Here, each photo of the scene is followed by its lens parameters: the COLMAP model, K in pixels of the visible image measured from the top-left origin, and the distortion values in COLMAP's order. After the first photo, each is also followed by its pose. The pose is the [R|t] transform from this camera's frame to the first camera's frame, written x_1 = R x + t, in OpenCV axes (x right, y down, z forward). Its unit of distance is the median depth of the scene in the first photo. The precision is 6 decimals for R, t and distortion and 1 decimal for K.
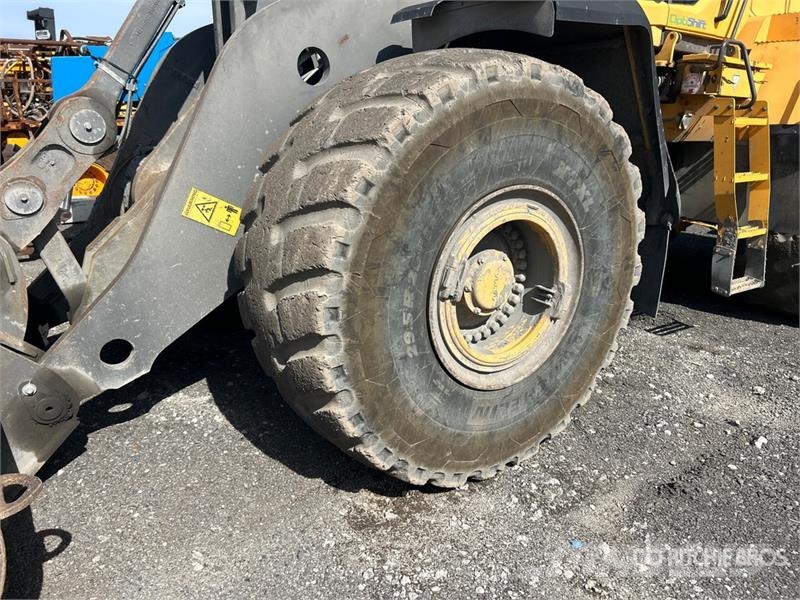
lens RADIAL K [[612.0, 0, 400.0], [0, 612.0, 300.0], [0, 0, 1]] dist [0.078455, -0.077992]
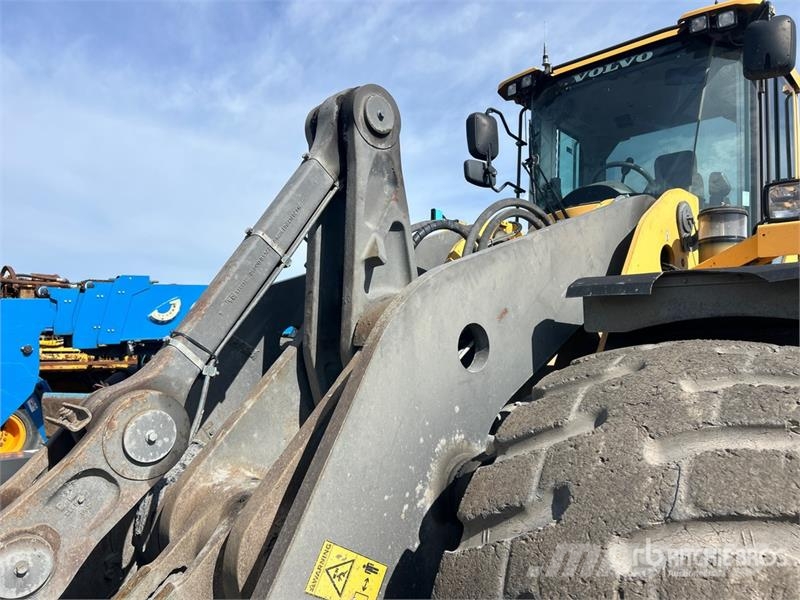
lens RADIAL K [[604.4, 0, 402.7], [0, 604.4, 300.3], [0, 0, 1]] dist [0.057119, -0.066211]
pose [[0.986819, 0.034242, 0.158165, -0.359591], [0.024501, 0.934479, -0.355175, -0.186449], [-0.159964, 0.354369, 0.921322, 0.348749]]
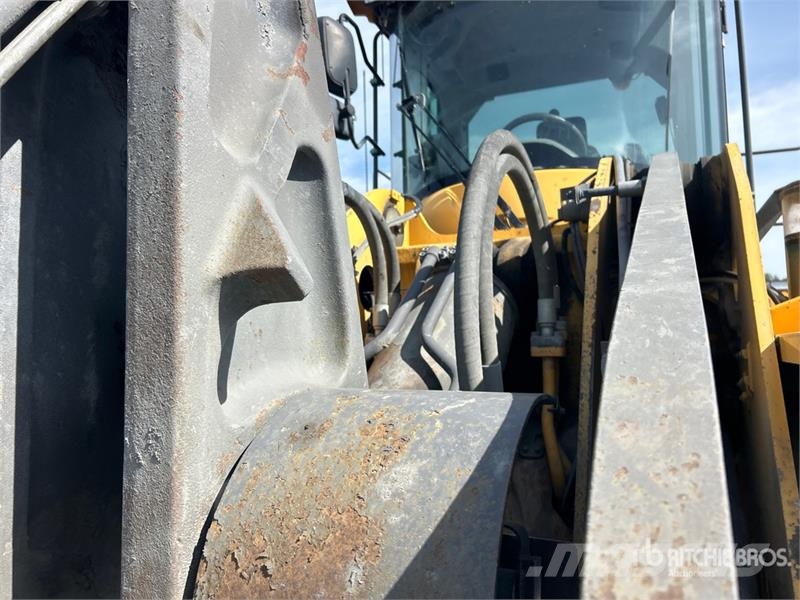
lens RADIAL K [[611.5, 0, 394.4], [0, 611.5, 290.1], [0, 0, 1]] dist [0.077571, -0.091875]
pose [[0.862087, 0.016292, 0.506498, -0.336162], [0.168975, 0.933041, -0.317618, -0.459888], [-0.477758, 0.359400, 0.801610, 0.919238]]
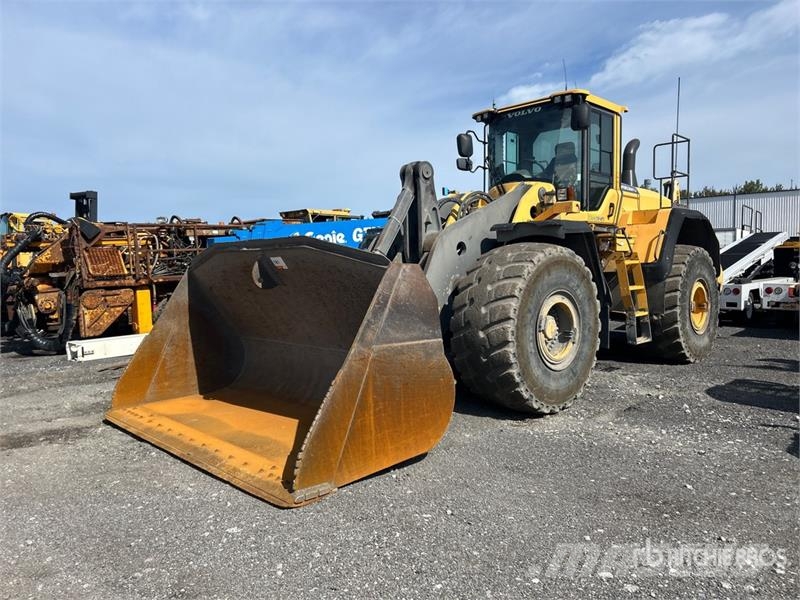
lens RADIAL K [[611.5, 0, 394.4], [0, 611.5, 290.1], [0, 0, 1]] dist [0.077571, -0.091875]
pose [[0.989100, -0.044780, 0.140272, -0.790705], [0.076375, 0.970489, -0.228730, 0.331232], [-0.125890, 0.236950, 0.963331, -1.326842]]
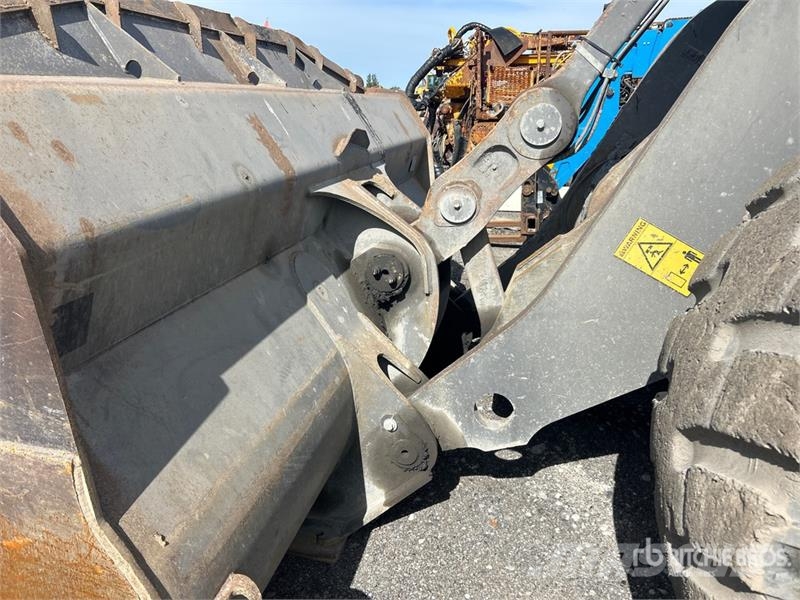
lens RADIAL K [[604.4, 0, 402.7], [0, 604.4, 300.3], [0, 0, 1]] dist [0.057119, -0.066211]
pose [[0.684116, 0.233943, -0.690837, -0.028638], [-0.218216, 0.969430, 0.112191, -0.111594], [0.695964, 0.074000, 0.714253, 0.341593]]
